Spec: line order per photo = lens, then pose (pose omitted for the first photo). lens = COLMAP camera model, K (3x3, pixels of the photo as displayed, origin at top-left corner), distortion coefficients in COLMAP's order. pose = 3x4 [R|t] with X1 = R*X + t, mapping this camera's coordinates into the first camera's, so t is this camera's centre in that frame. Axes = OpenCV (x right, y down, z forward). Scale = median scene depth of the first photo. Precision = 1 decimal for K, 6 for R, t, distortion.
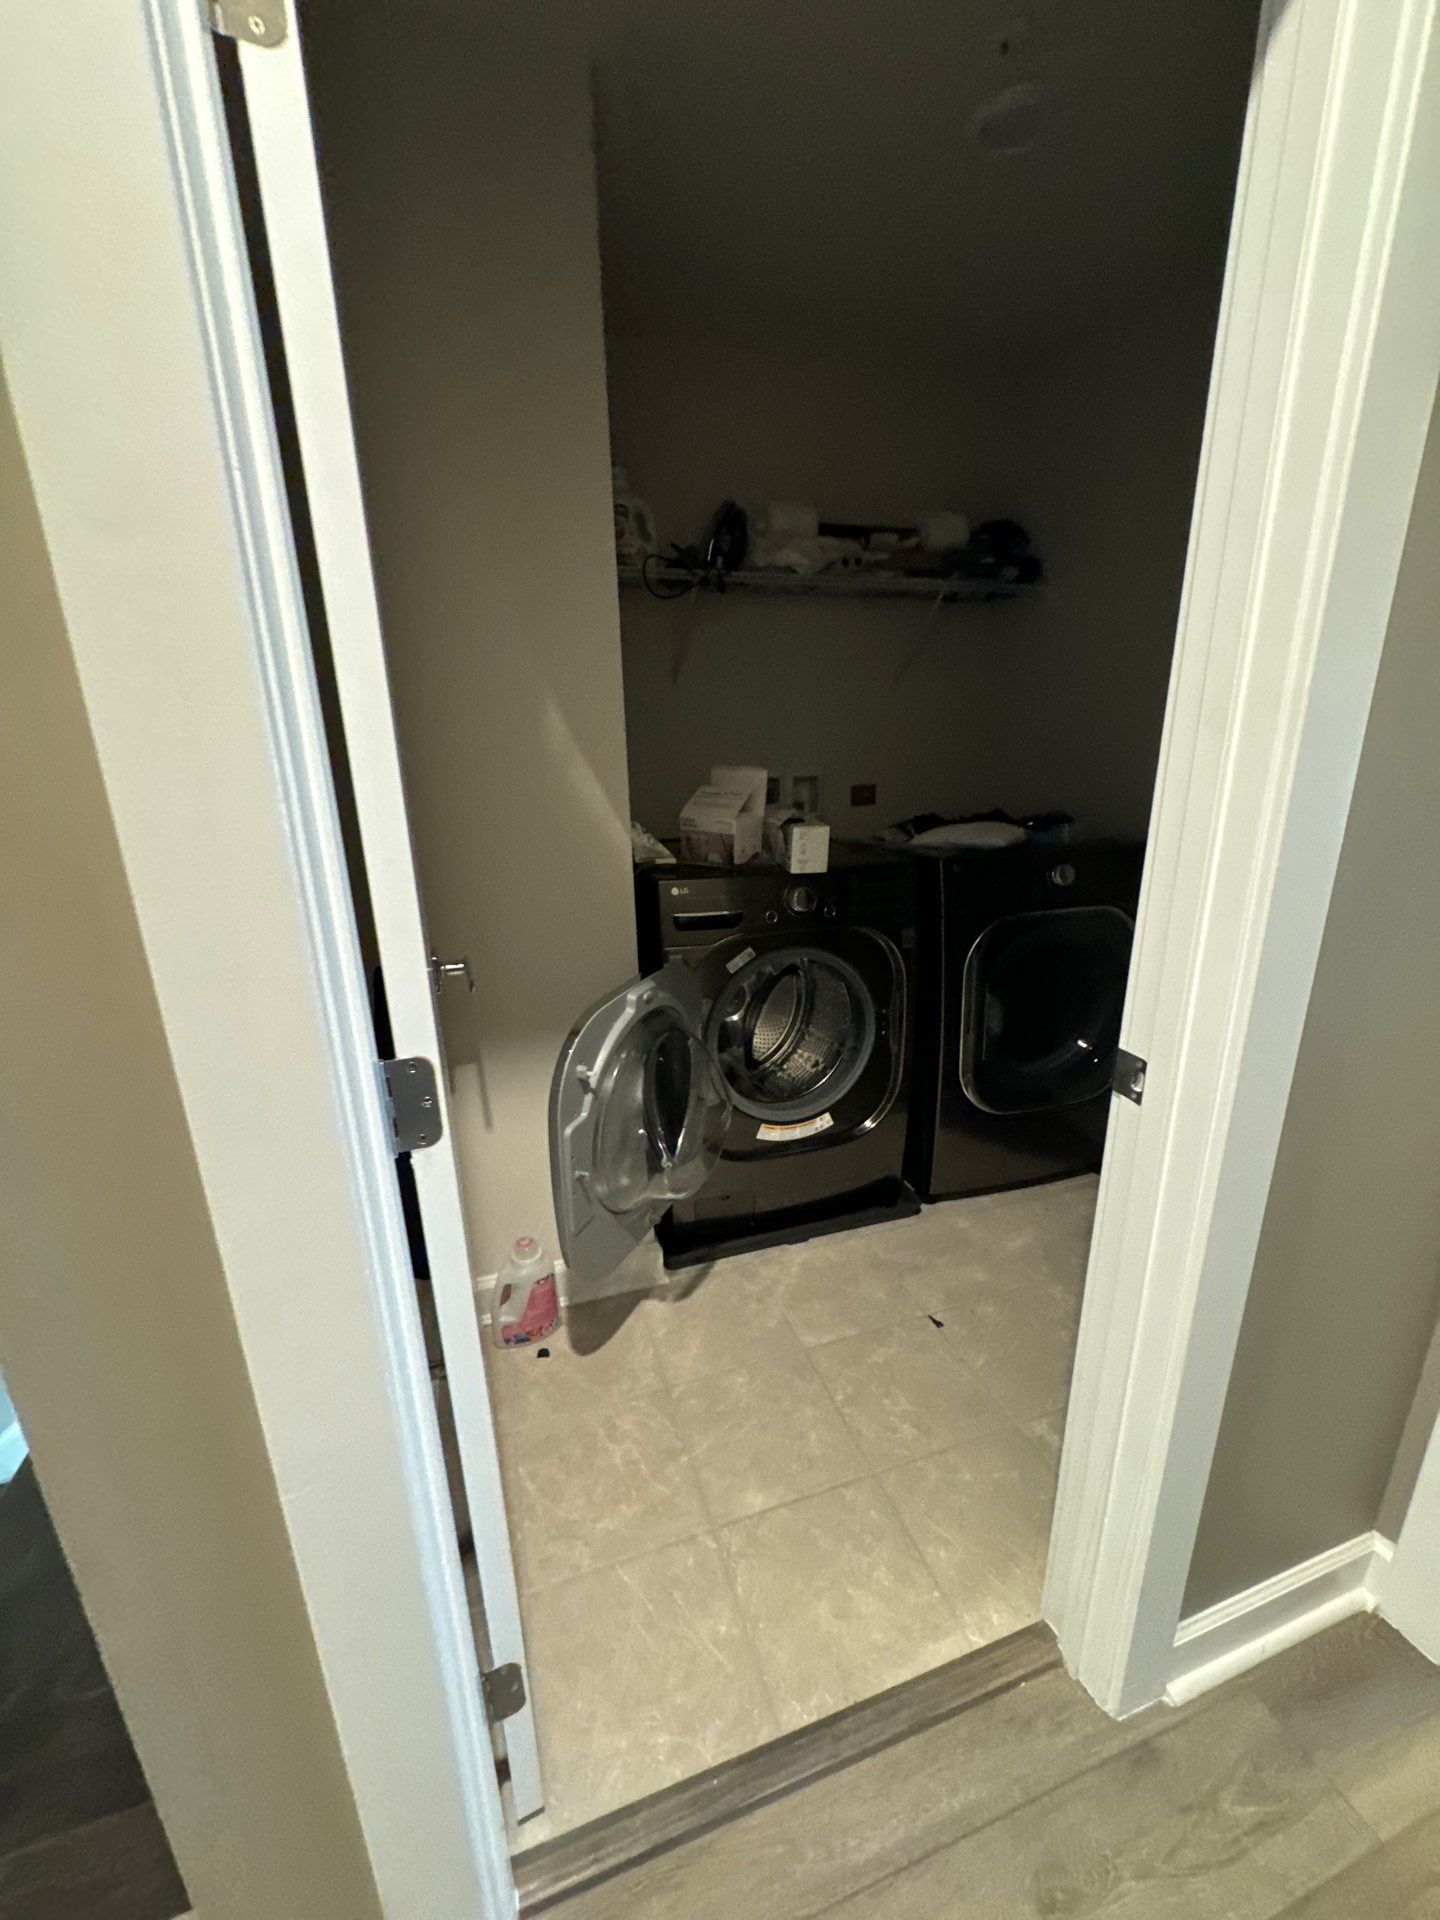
lens RADIAL K [[786.8, 0, 730.3], [0, 786.8, 965.5], [0, 0, 1]] dist [-0.002180, 0.000193]
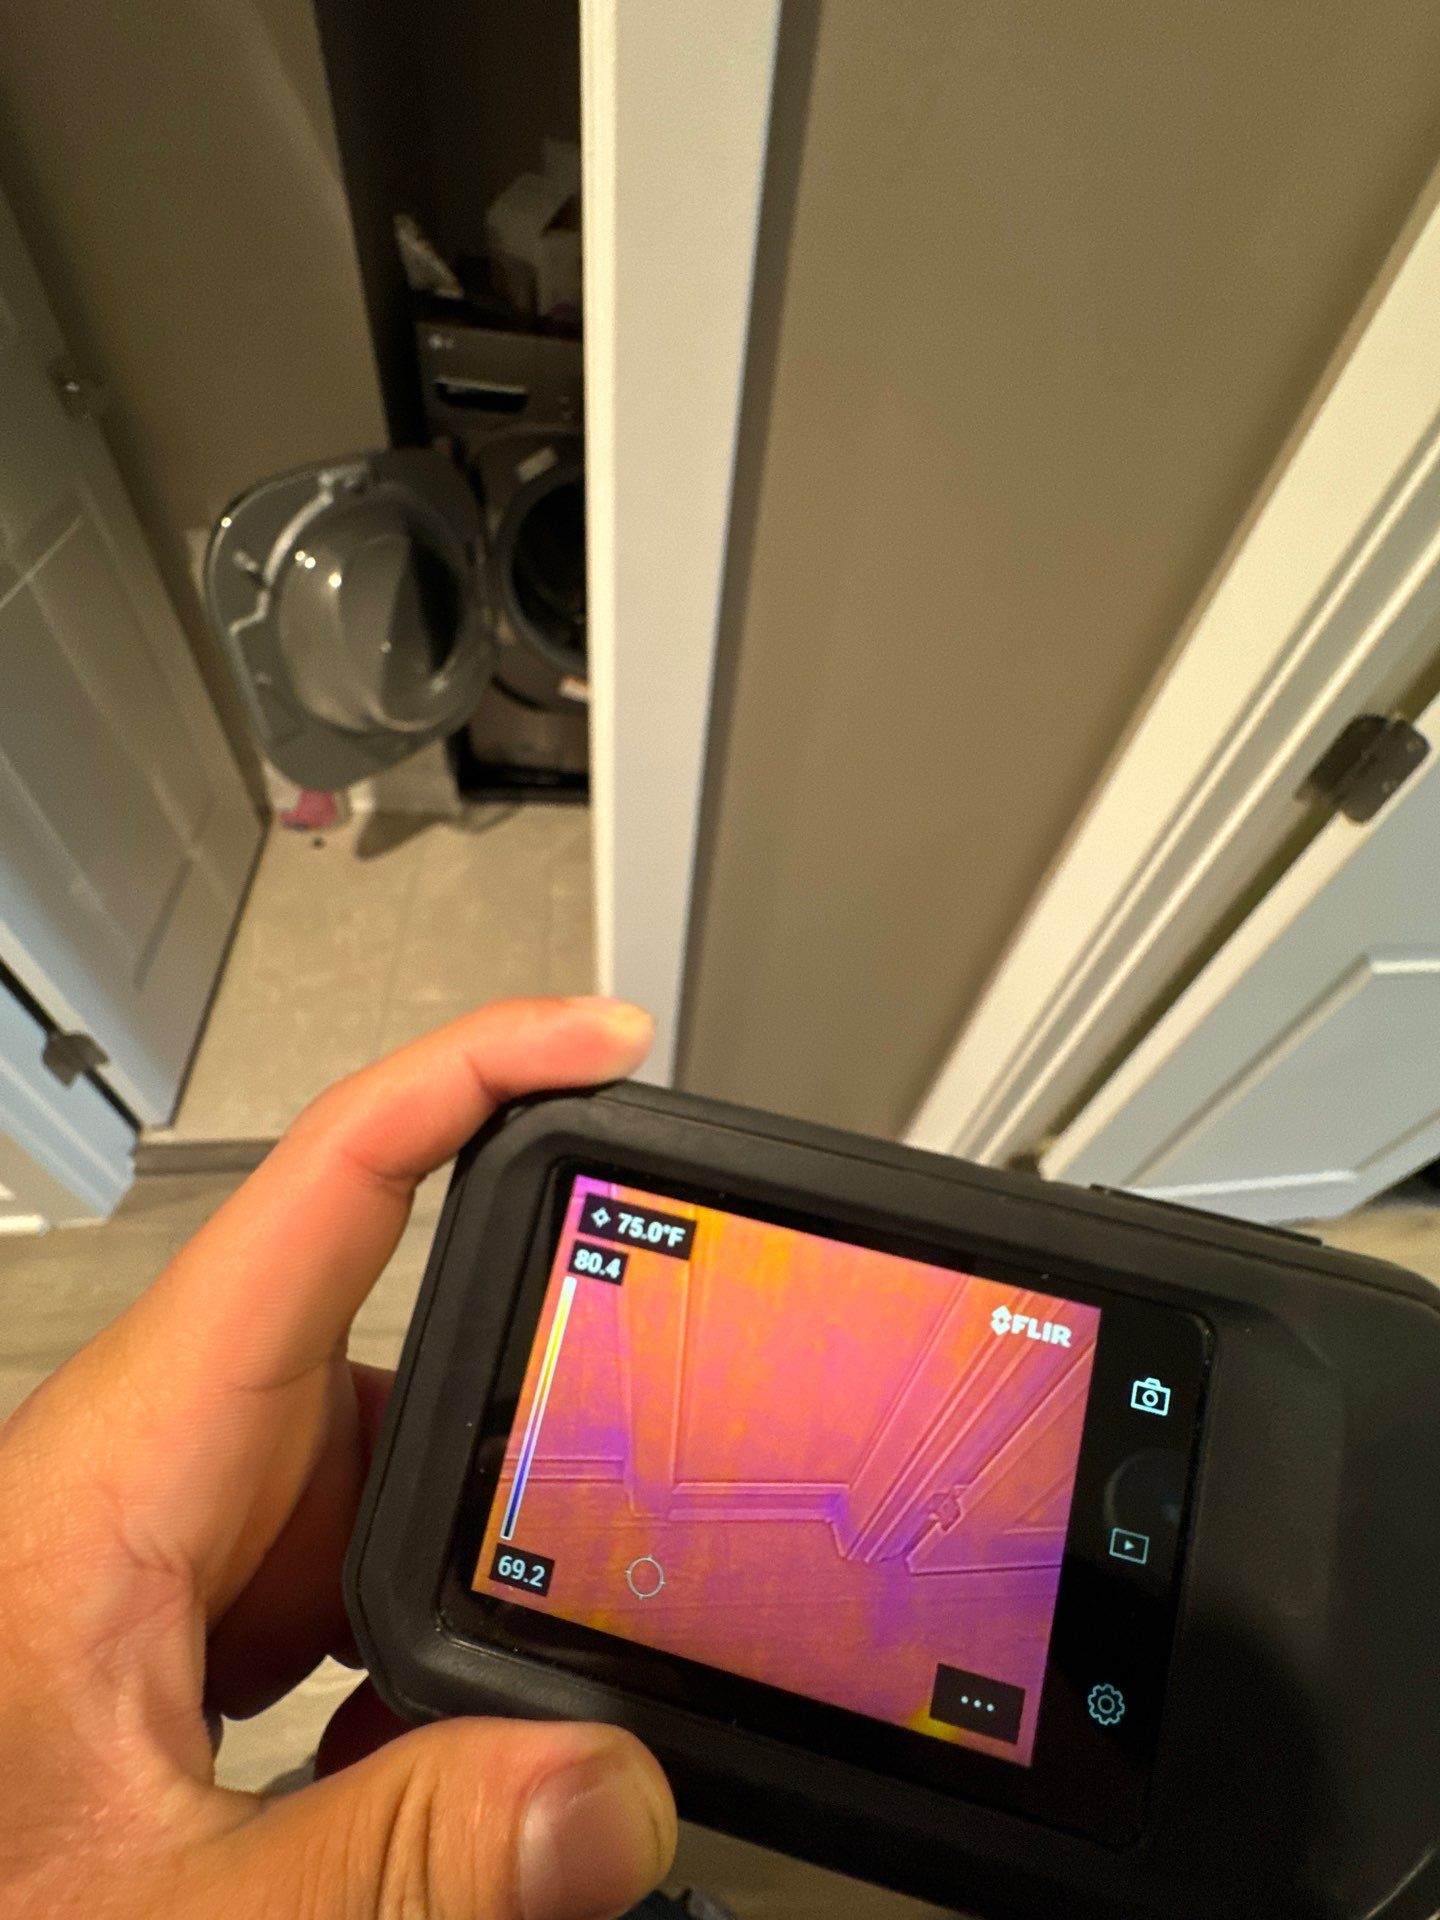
lens RADIAL K [[786.8, 0, 730.3], [0, 786.8, 965.5], [0, 0, 1]] dist [-0.002180, 0.000193]
pose [[0.966581, 0.241552, -0.085876, 0.448095], [-0.162669, 0.836792, 0.522798, -0.032522], [0.198143, -0.491357, 0.848120, 0.095326]]
